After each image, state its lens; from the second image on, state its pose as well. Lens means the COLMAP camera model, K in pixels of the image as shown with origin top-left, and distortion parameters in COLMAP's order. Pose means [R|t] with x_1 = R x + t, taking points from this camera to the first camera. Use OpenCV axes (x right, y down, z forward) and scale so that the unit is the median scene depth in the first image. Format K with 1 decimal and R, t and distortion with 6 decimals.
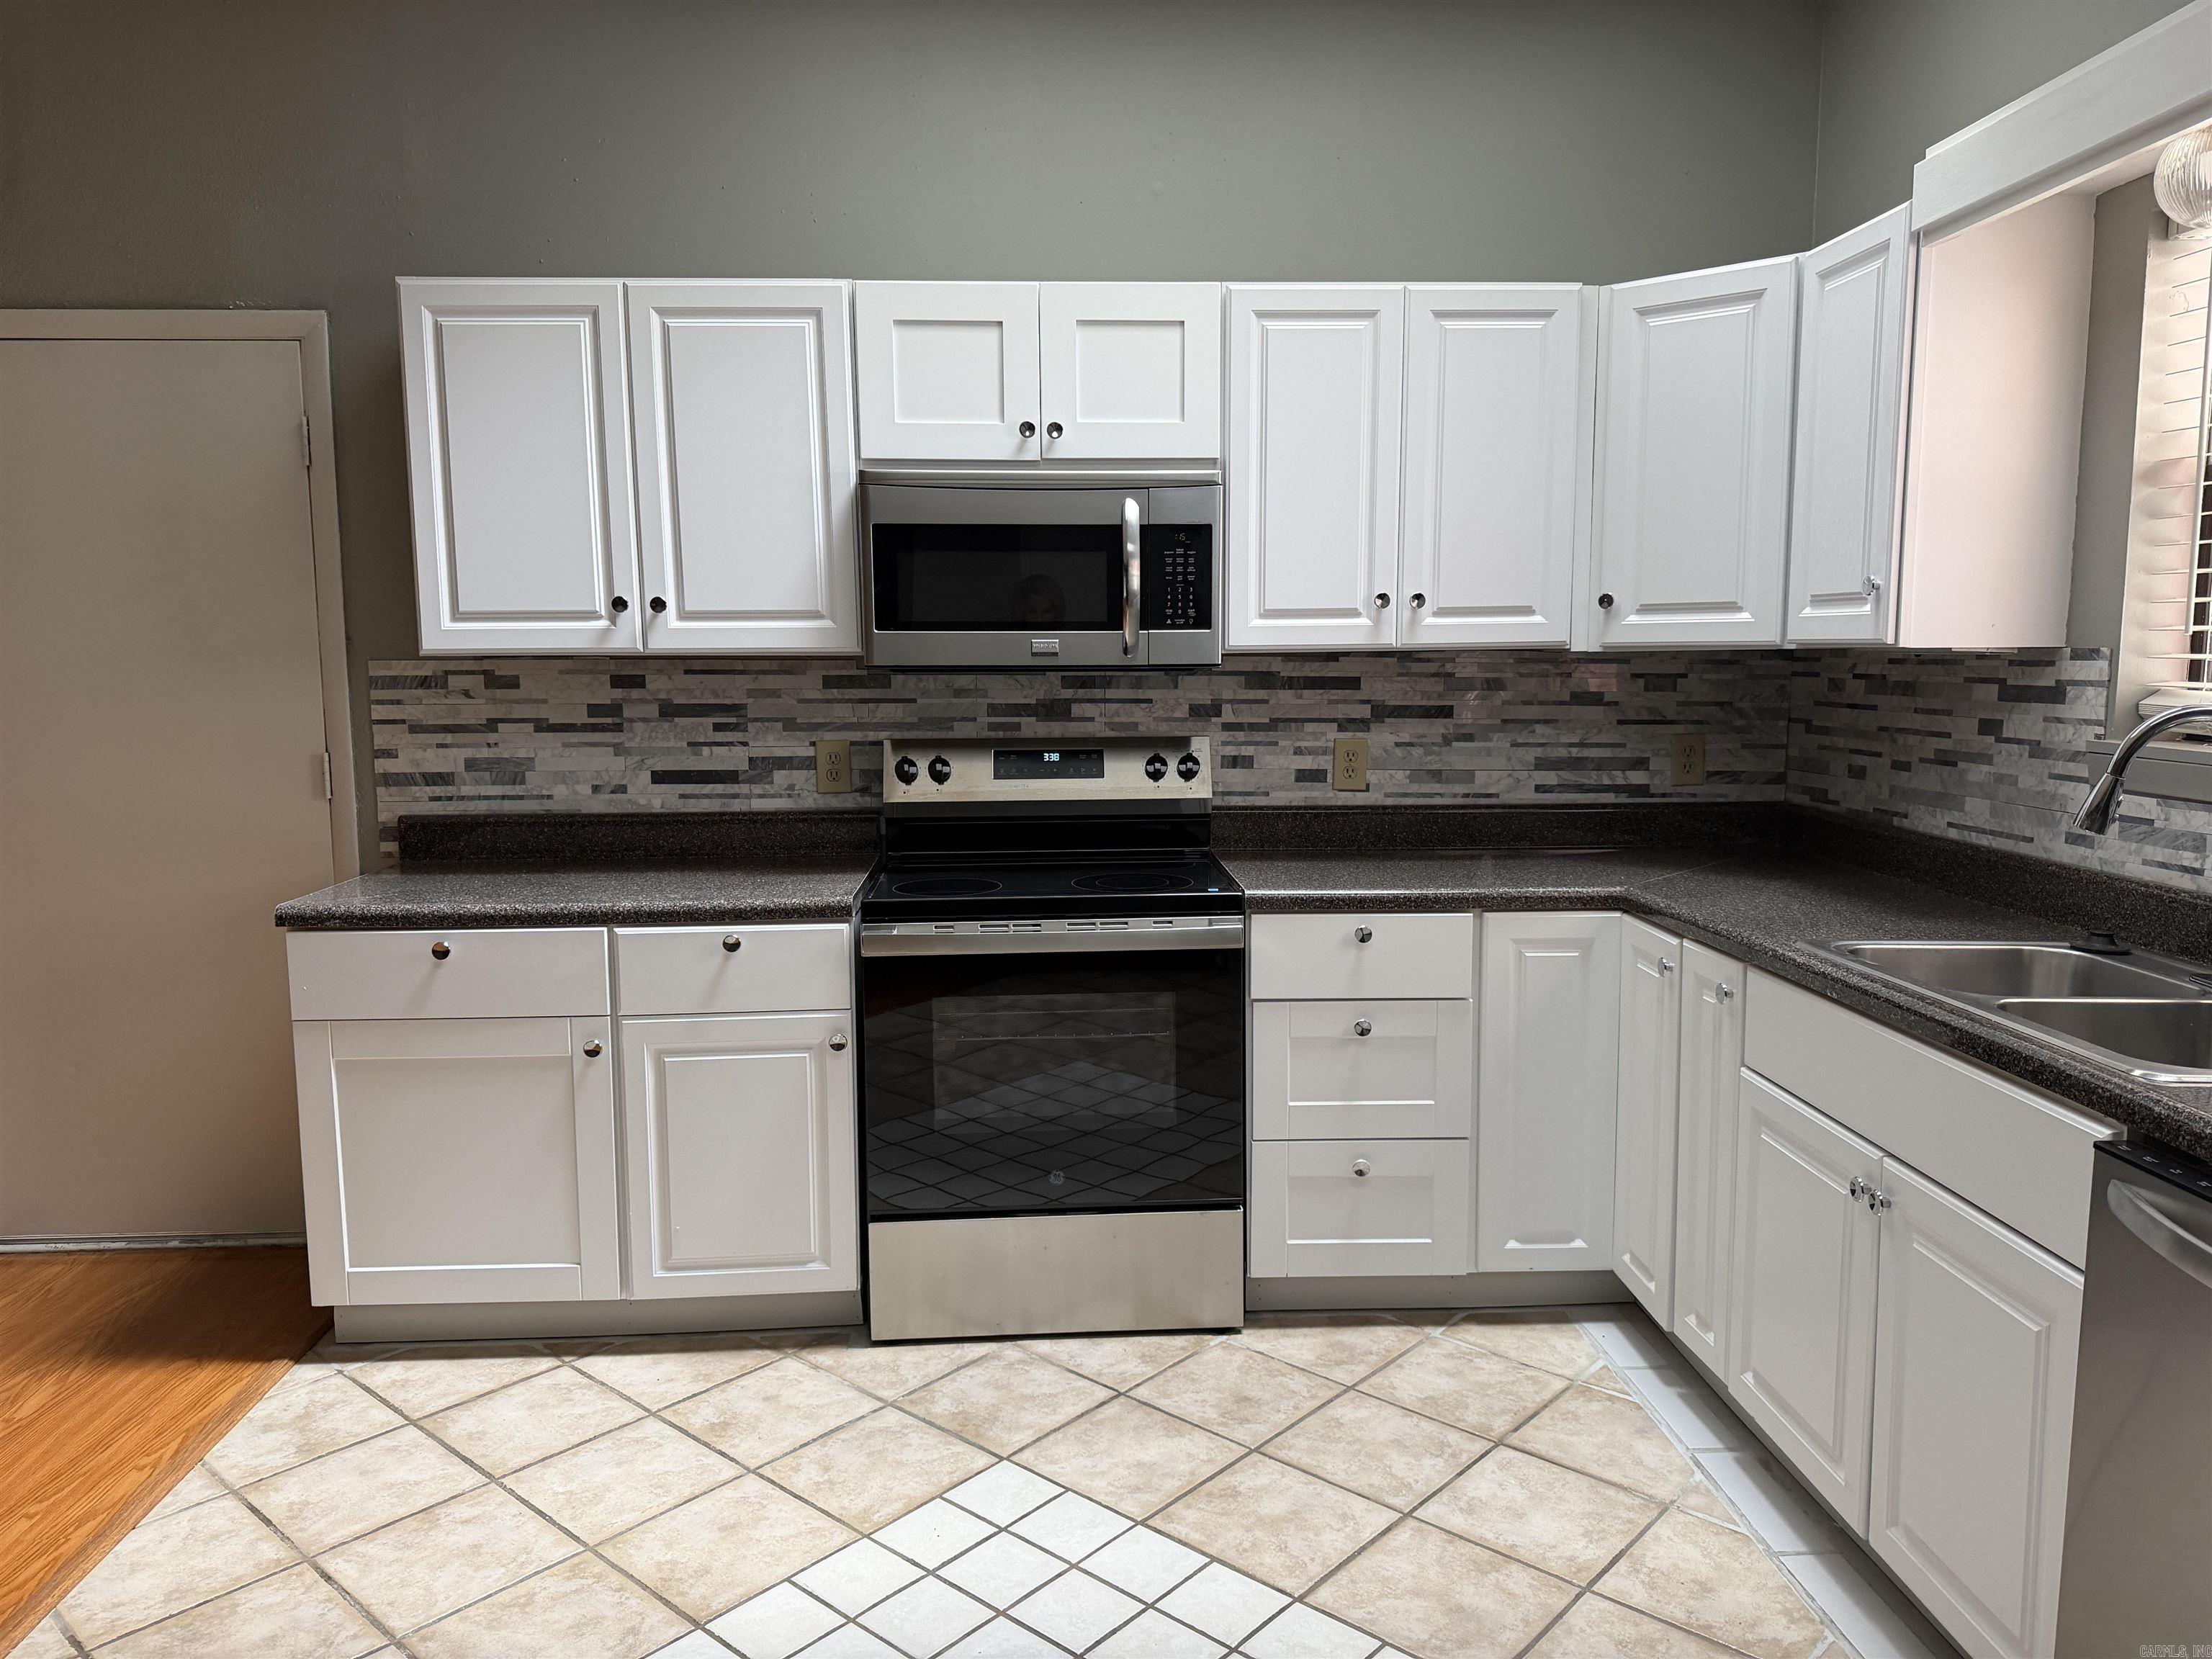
lens RADIAL K [[1552.3, 0, 1106.4], [0, 1552.3, 837.7], [0, 0, 1]] dist [0.081828, -0.120546]
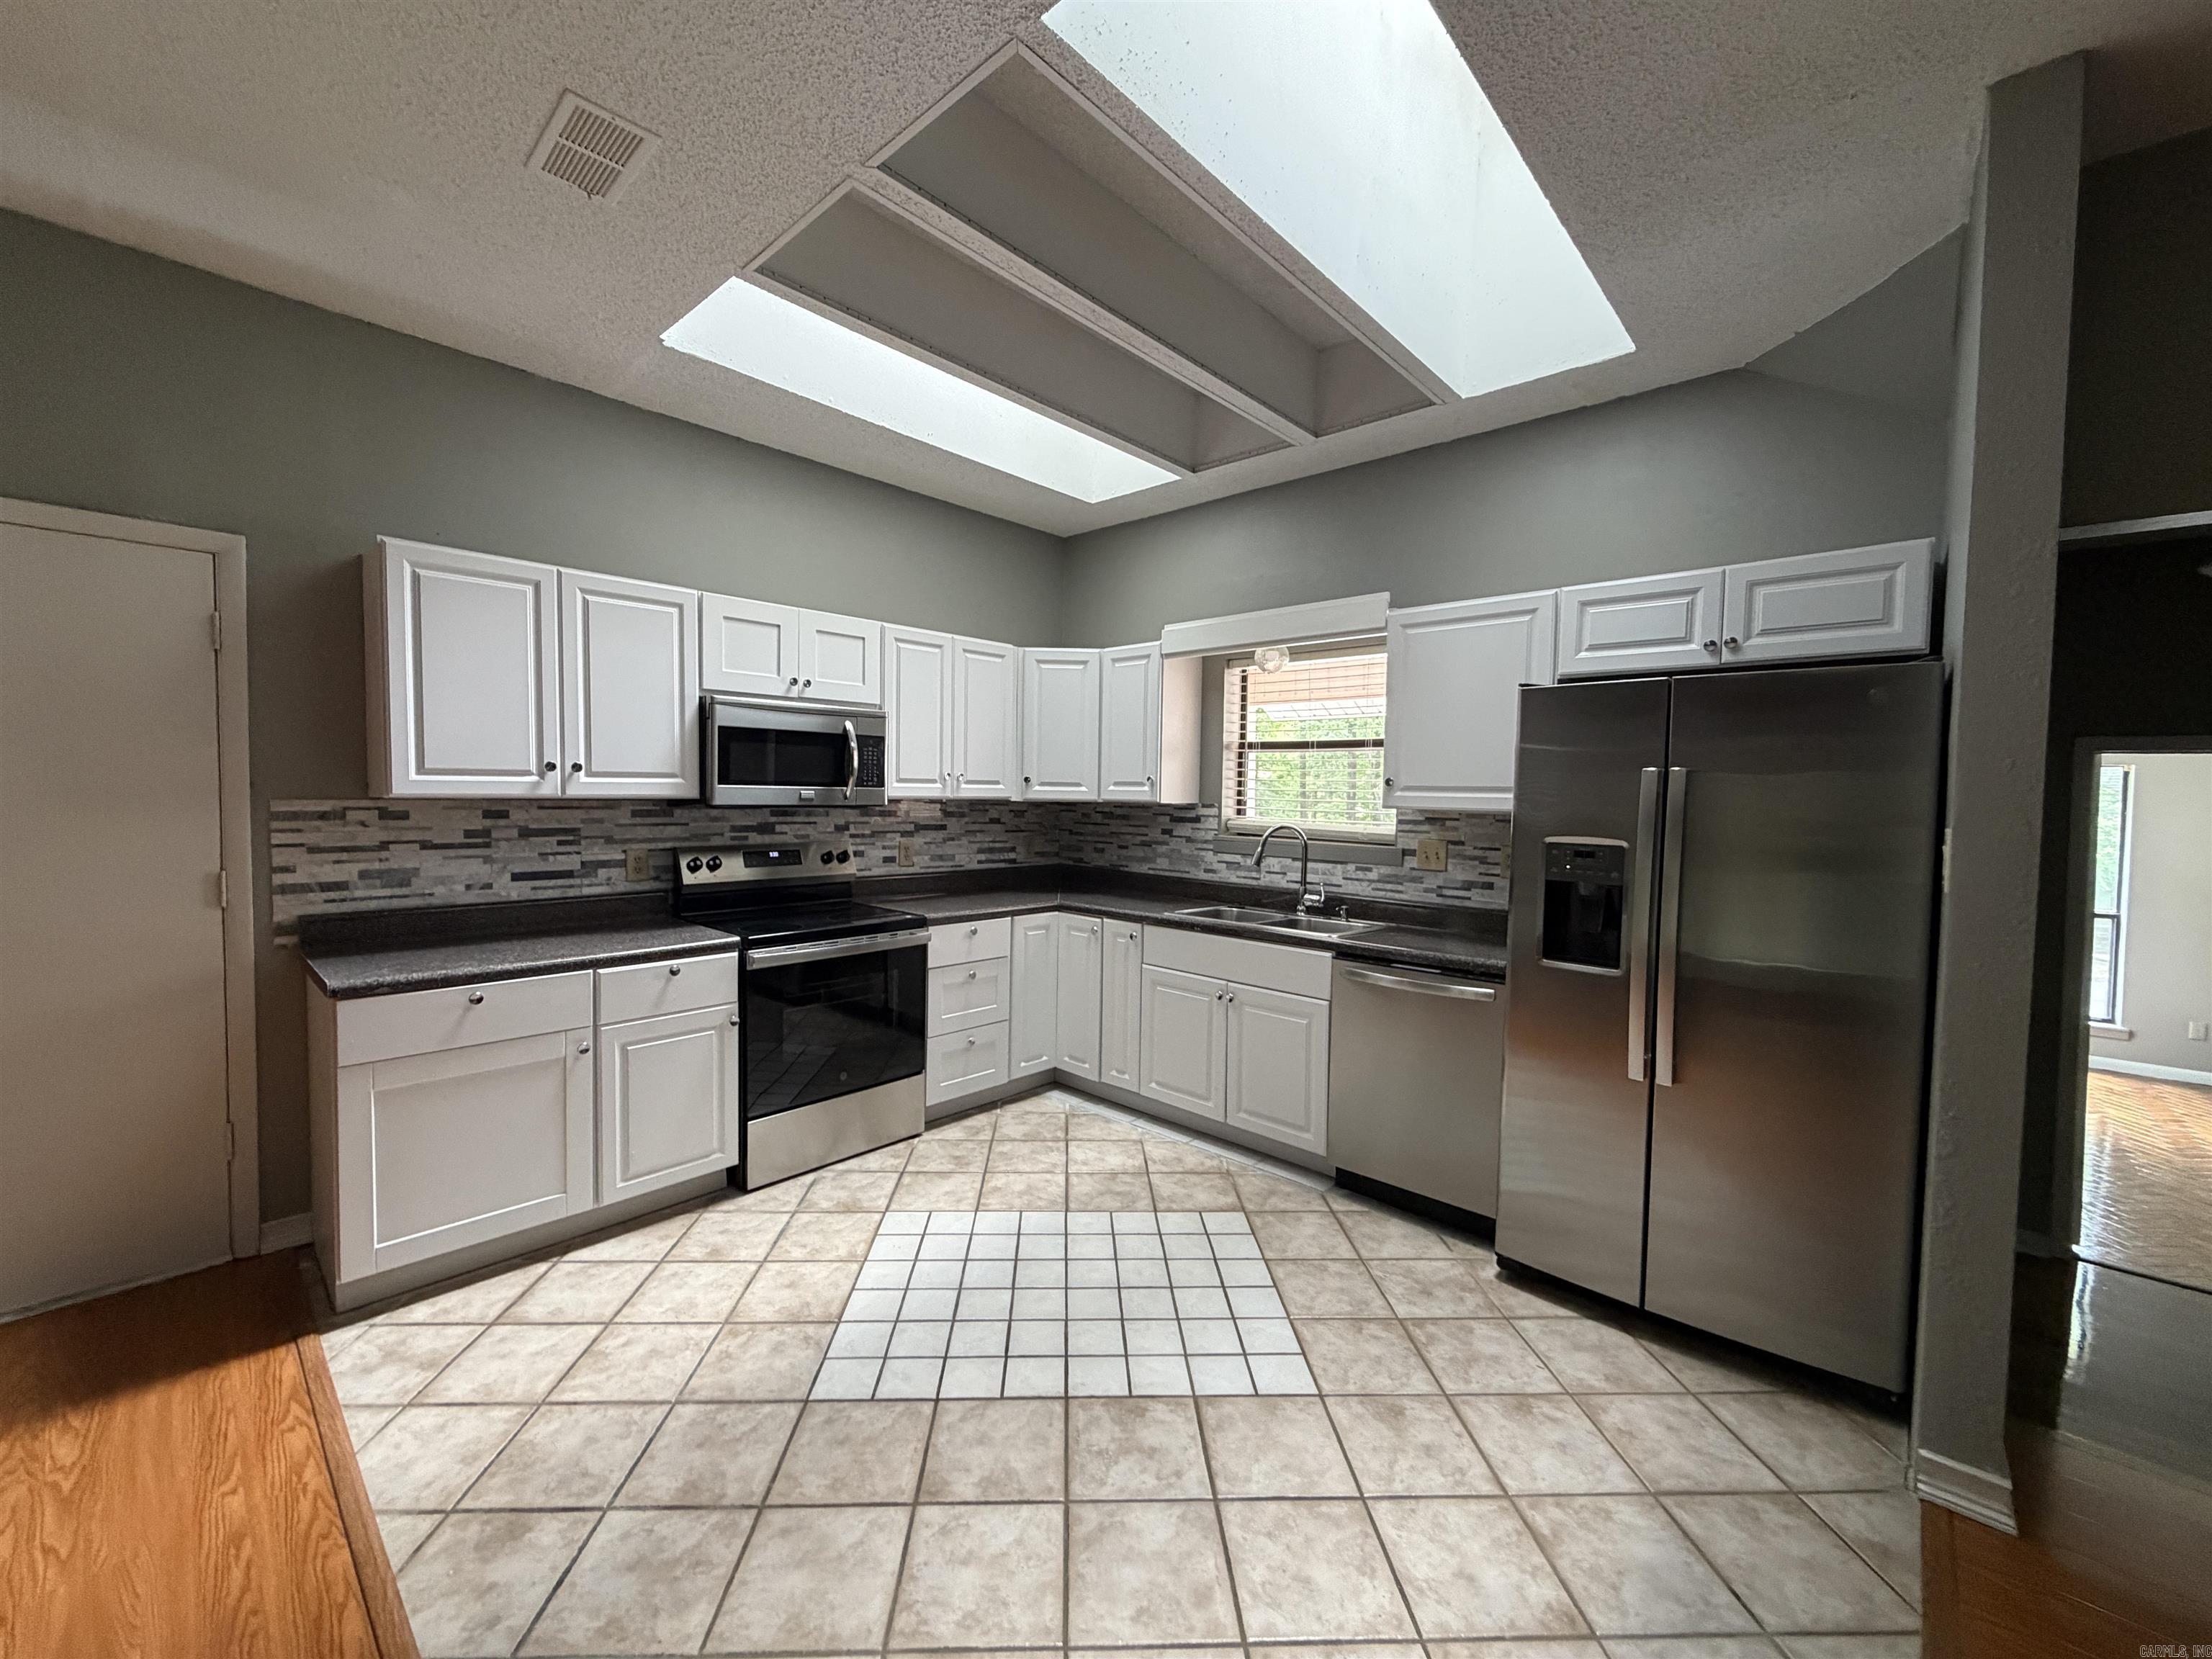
lens RADIAL K [[885.8, 0, 1098.4], [0, 885.8, 829.3], [0, 0, 1]] dist [0.003704, 0.000088]
pose [[0.720963, -0.013308, 0.692846, -0.529503], [0.062858, 0.996950, -0.046260, -0.010626], [-0.690117, 0.076902, 0.719600, -0.014422]]
